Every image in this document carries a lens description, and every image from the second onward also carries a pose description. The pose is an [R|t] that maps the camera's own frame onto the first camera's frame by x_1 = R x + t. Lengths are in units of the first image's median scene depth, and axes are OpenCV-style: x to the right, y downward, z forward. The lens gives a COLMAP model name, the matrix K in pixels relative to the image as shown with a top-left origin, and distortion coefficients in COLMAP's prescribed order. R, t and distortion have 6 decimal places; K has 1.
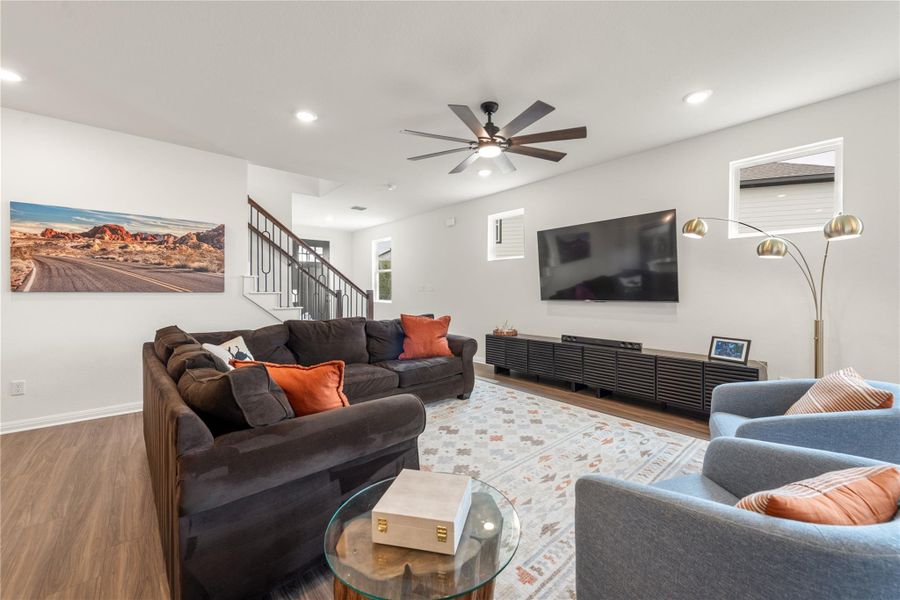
lens RADIAL K [[356.5, 0, 452.5], [0, 356.5, 299.4], [0, 0, 1]] dist [0.018109, -0.000153]
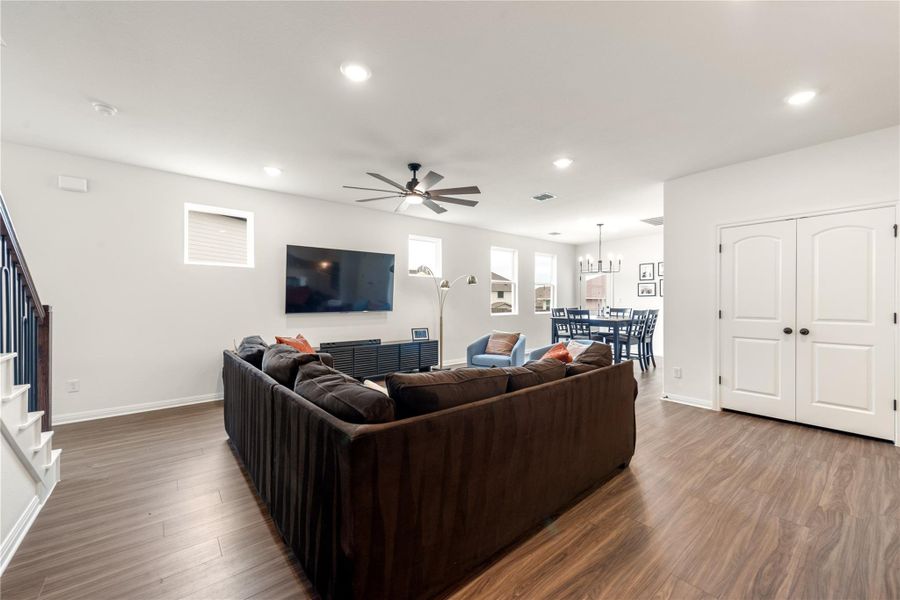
lens RADIAL K [[356.5, 0, 452.5], [0, 356.5, 299.4], [0, 0, 1]] dist [0.018109, -0.000153]
pose [[0.017541, 0.010536, 0.999791, -1.081802], [0.021587, 0.999707, -0.010914, -0.023255], [-0.999613, 0.021774, 0.017308, 0.738327]]
